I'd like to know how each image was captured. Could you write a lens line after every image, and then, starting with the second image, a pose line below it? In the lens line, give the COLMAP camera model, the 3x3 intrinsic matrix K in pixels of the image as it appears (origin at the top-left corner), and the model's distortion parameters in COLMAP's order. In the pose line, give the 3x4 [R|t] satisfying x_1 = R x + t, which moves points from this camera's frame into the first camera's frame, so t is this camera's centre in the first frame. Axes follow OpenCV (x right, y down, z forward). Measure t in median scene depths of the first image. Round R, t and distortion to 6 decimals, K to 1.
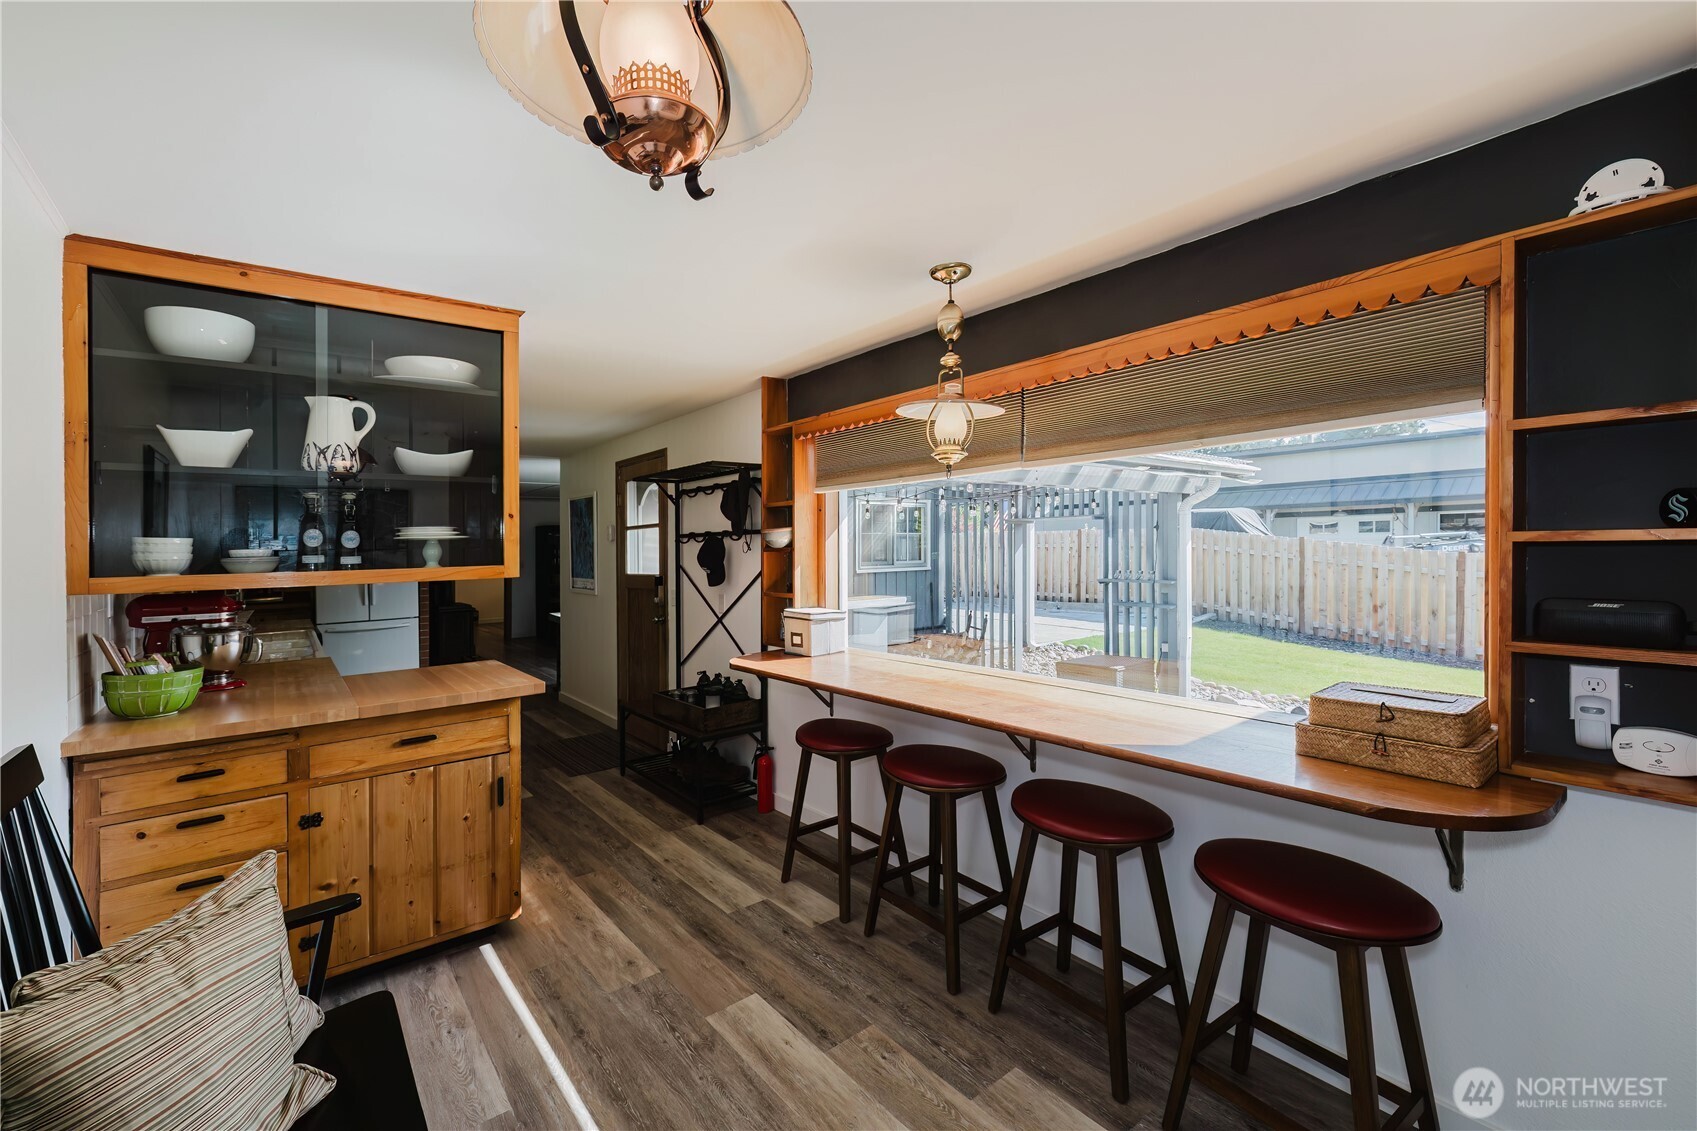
lens RADIAL K [[714.3, 0, 839.6], [0, 714.3, 571.0], [0, 0, 1]] dist [0.003067, -0.000217]
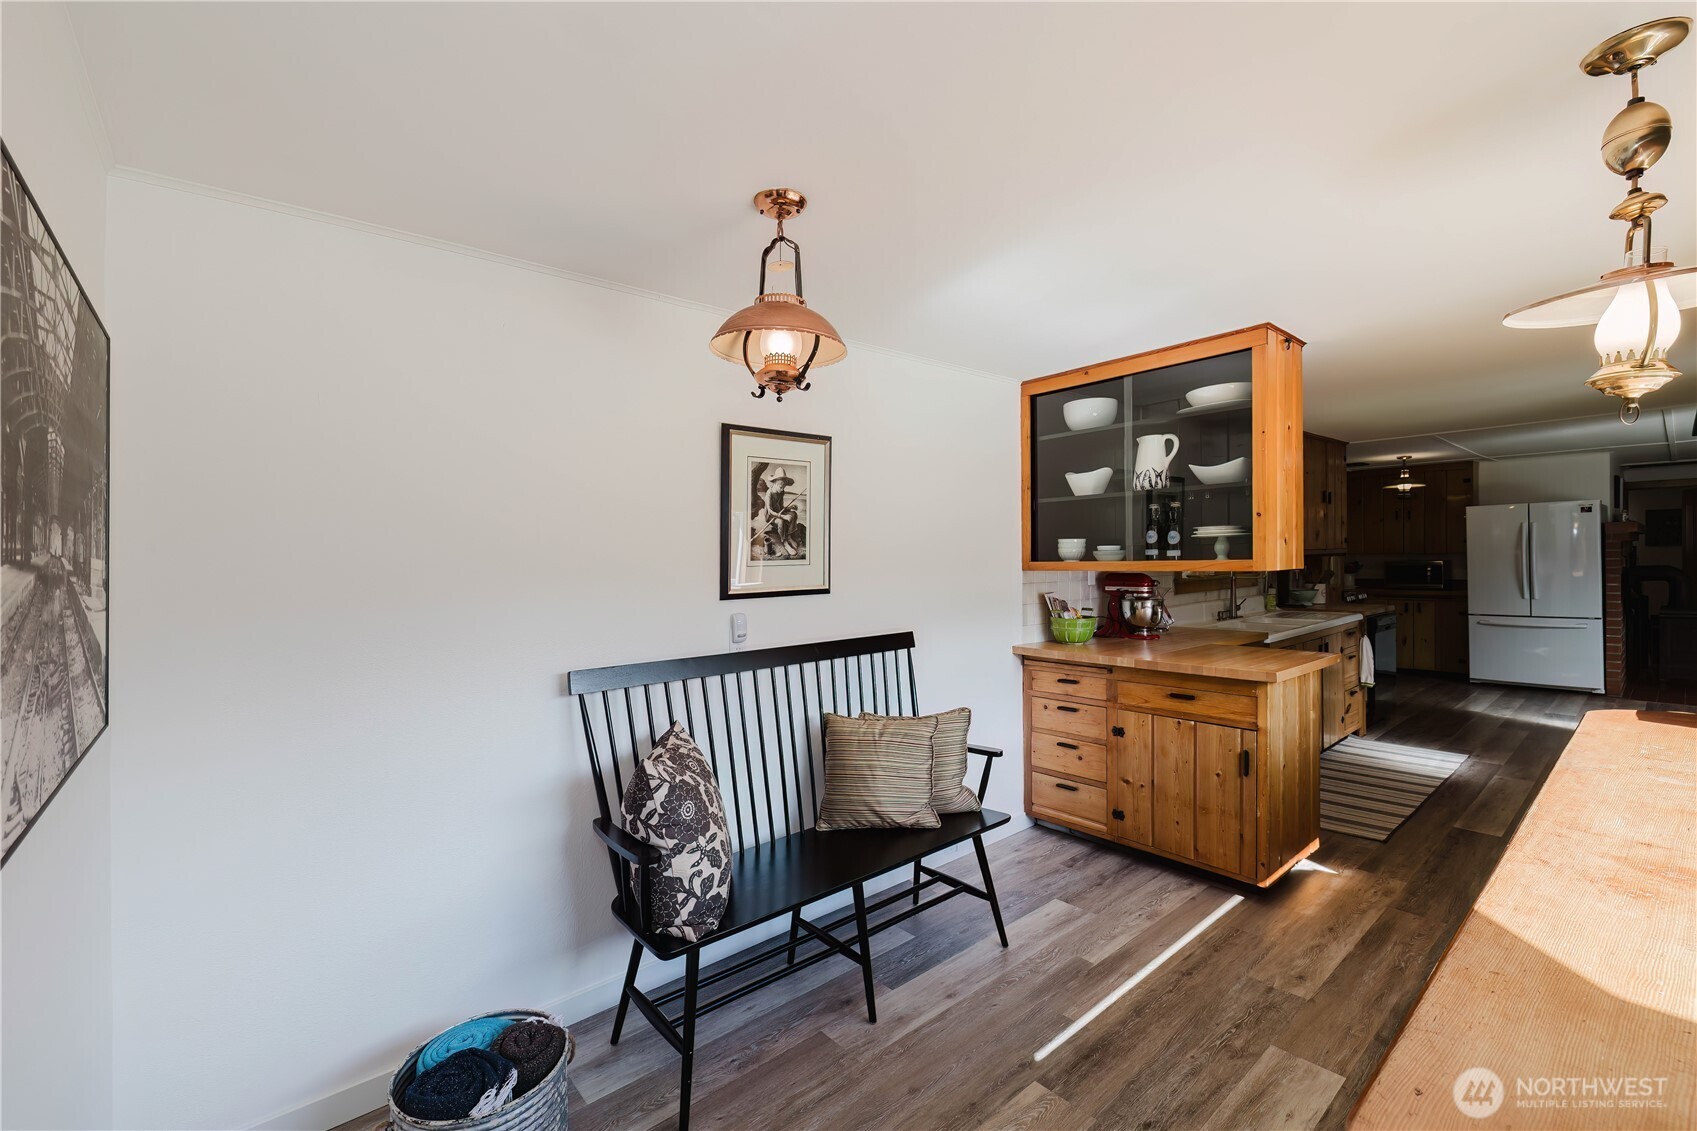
lens RADIAL K [[714.3, 0, 841.1], [0, 714.3, 556.4], [0, 0, 1]] dist [0.003067, -0.000217]
pose [[0.039647, 0.018060, -0.999051, 0.646668], [-0.014785, 0.999738, 0.017486, -0.024177], [0.999104, 0.014078, 0.039903, 0.347220]]
